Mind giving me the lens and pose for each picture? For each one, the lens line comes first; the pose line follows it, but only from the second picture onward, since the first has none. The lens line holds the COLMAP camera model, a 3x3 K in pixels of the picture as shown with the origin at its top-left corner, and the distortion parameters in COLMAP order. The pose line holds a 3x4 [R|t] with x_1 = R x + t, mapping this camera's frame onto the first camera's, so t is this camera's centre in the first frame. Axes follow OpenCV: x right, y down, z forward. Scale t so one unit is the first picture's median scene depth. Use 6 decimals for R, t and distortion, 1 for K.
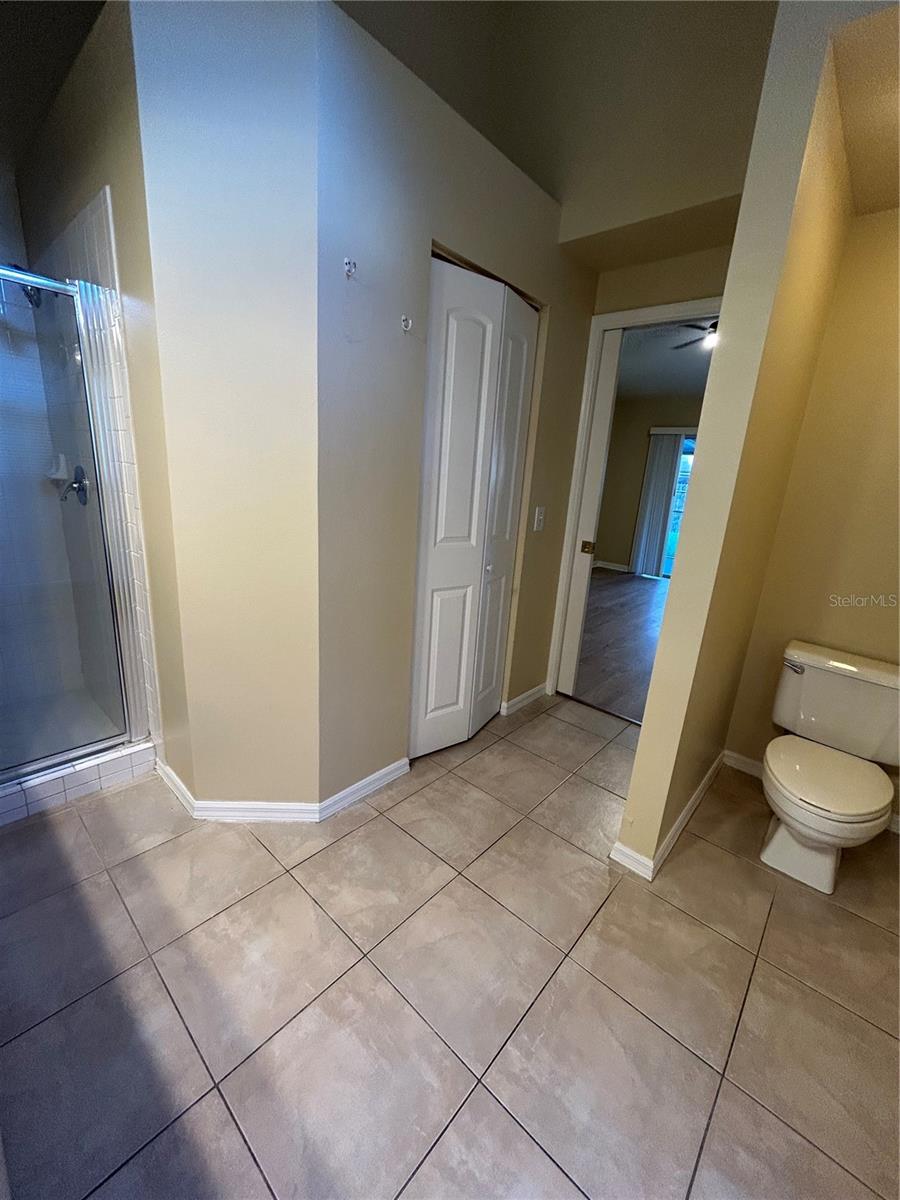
lens RADIAL K [[482.6, 0, 451.0], [0, 482.6, 600.7], [0, 0, 1]] dist [0.001042, 0.000338]
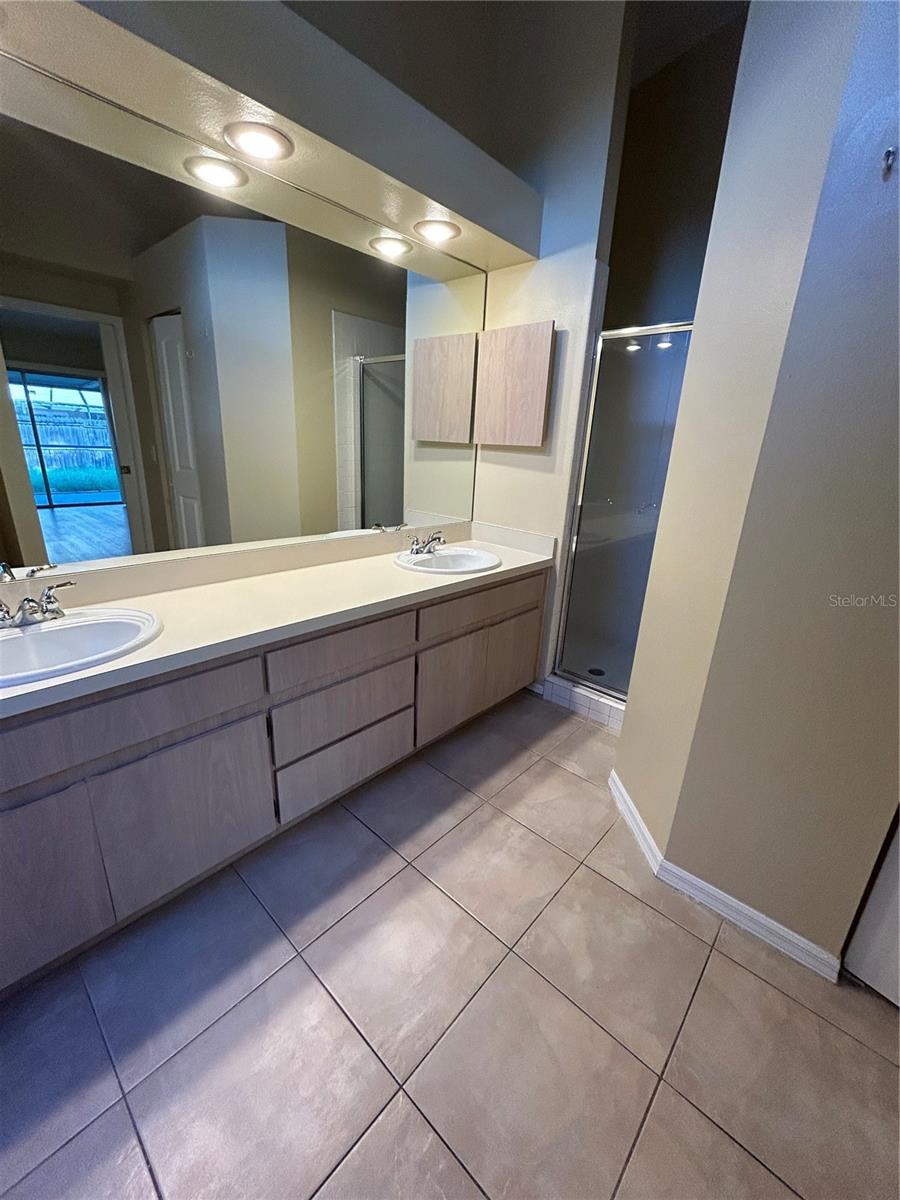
lens RADIAL K [[482.6, 0, 449.3], [0, 482.6, 599.9], [0, 0, 1]] dist [0.001042, 0.000338]
pose [[-0.015778, 0.243663, -0.969732, 0.525128], [-0.296435, 0.925109, 0.237274, -0.111545], [0.954923, 0.291206, 0.057634, 0.524811]]
